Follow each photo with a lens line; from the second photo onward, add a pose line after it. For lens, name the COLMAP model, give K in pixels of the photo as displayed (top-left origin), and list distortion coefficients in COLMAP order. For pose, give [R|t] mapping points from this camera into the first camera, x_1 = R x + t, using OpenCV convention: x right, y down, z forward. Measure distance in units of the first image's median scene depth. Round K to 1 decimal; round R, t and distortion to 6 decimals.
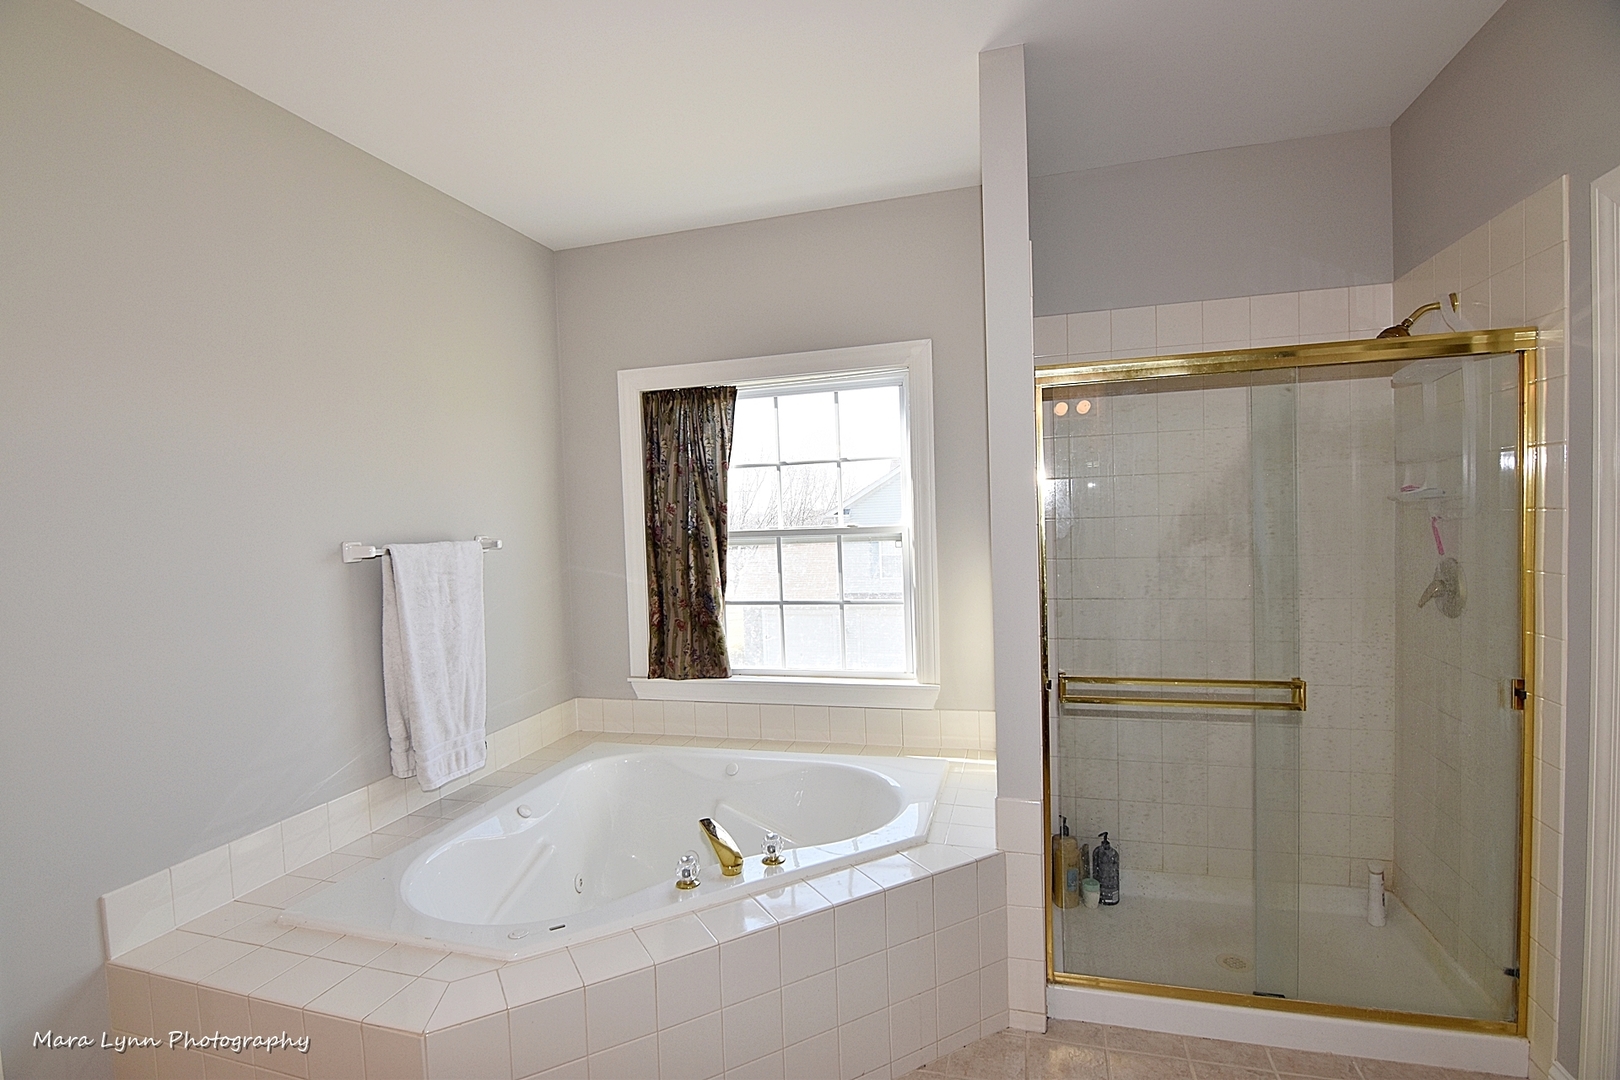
lens RADIAL K [[786.6, 0, 803.1], [0, 786.6, 546.2], [0, 0, 1]] dist [-0.006902, -0.002367]
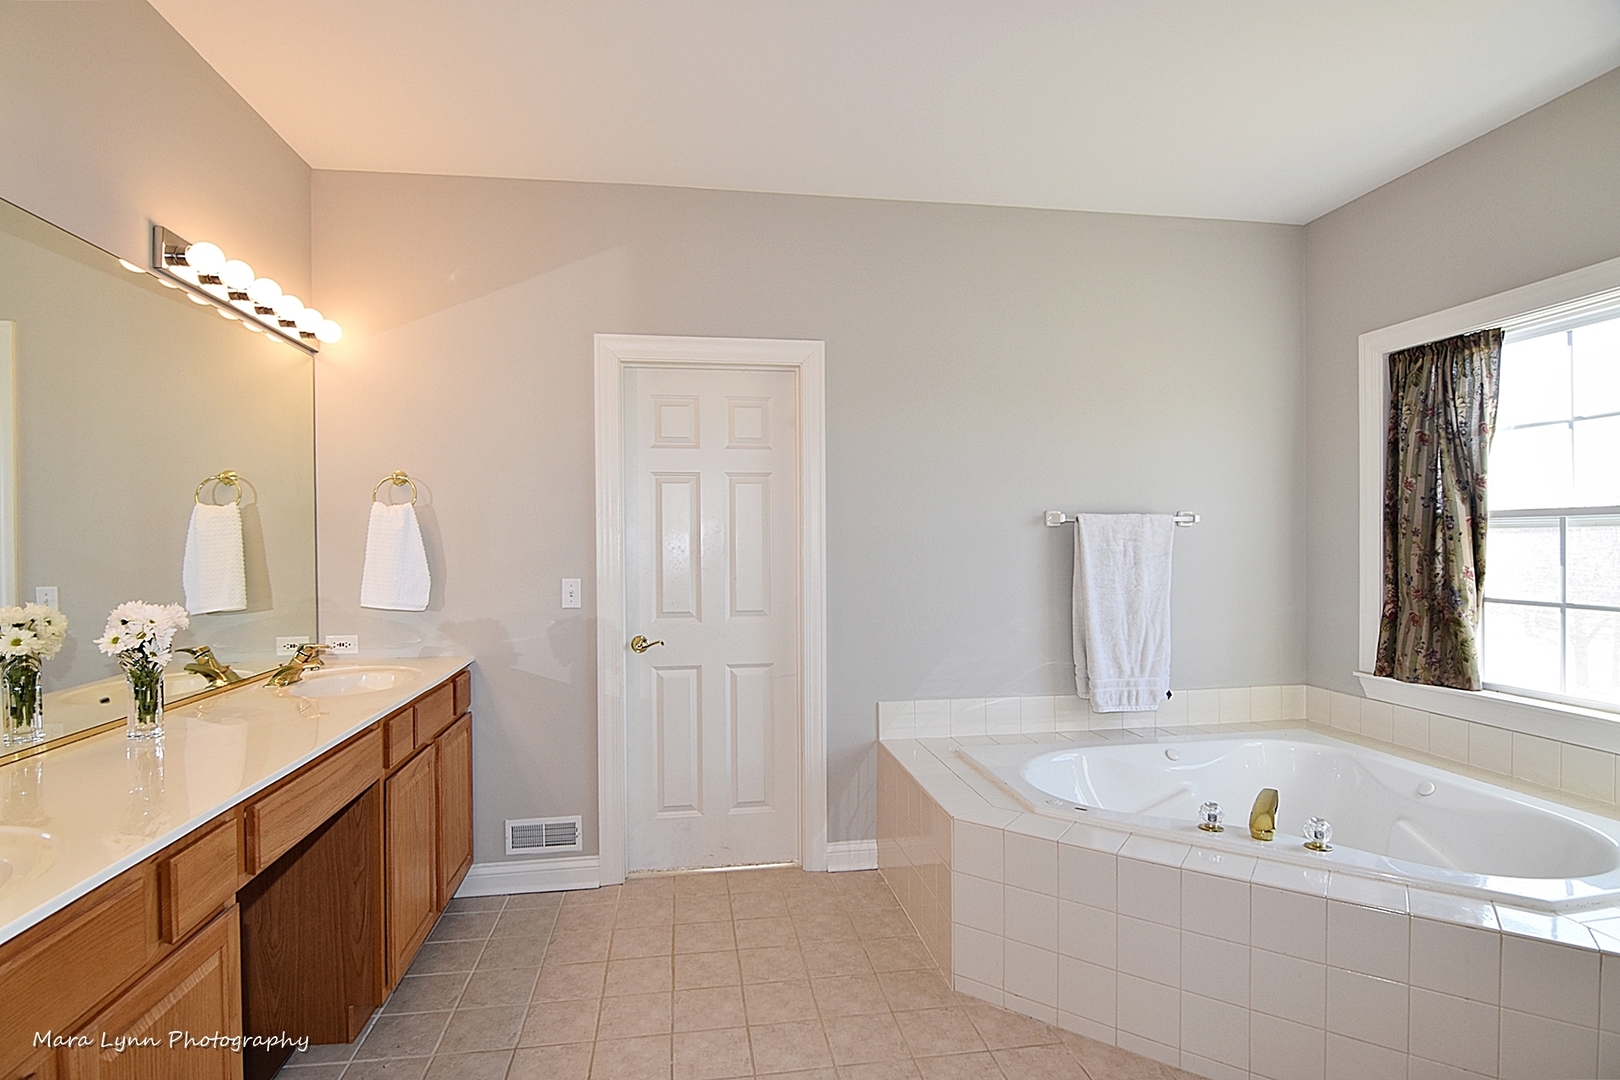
lens RADIAL K [[786.6, 0, 782.7], [0, 786.6, 544.8], [0, 0, 1]] dist [-0.006902, -0.002367]
pose [[0.424142, 0.041734, -0.904634, 0.324221], [-0.044600, 0.998688, 0.025163, 0.028757], [0.904497, 0.029674, 0.425447, 0.011776]]
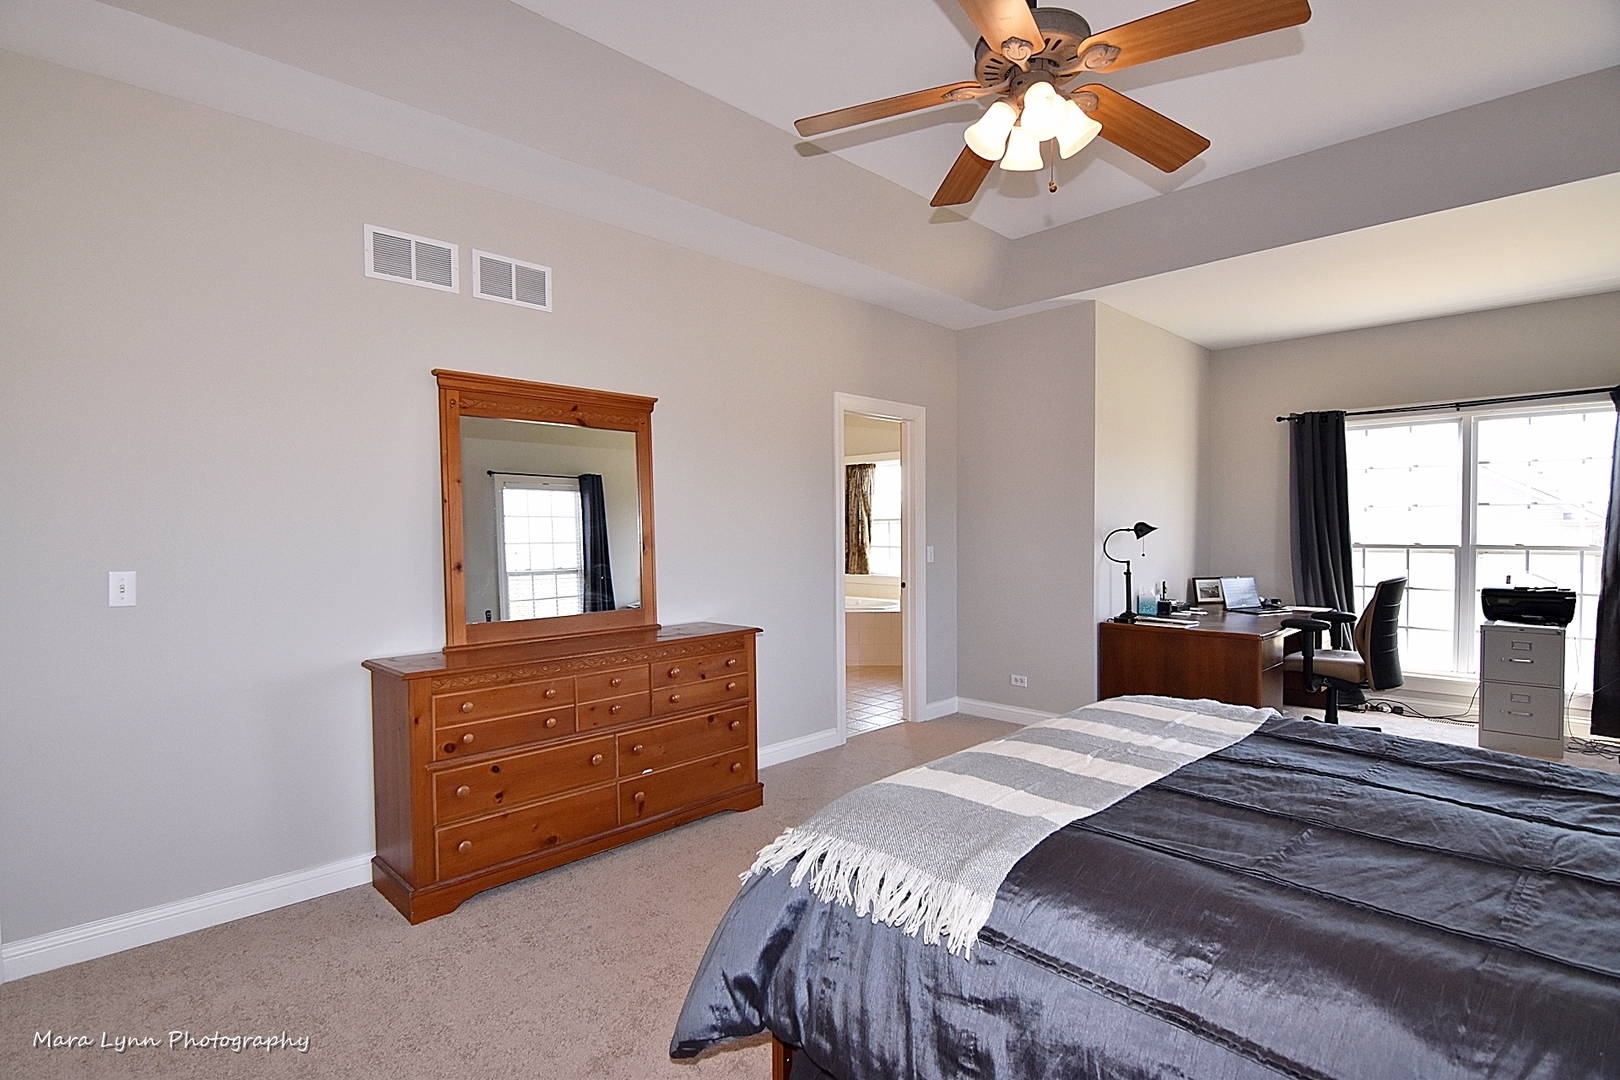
lens RADIAL K [[786.6, 0, 805.8], [0, 786.6, 538.4], [0, 0, 1]] dist [-0.006902, -0.002367]
pose [[0.881646, 0.039934, -0.470219, 0.941333], [-0.041959, 0.999100, 0.006178, 0.039417], [0.470042, 0.014283, 0.882528, -1.398704]]
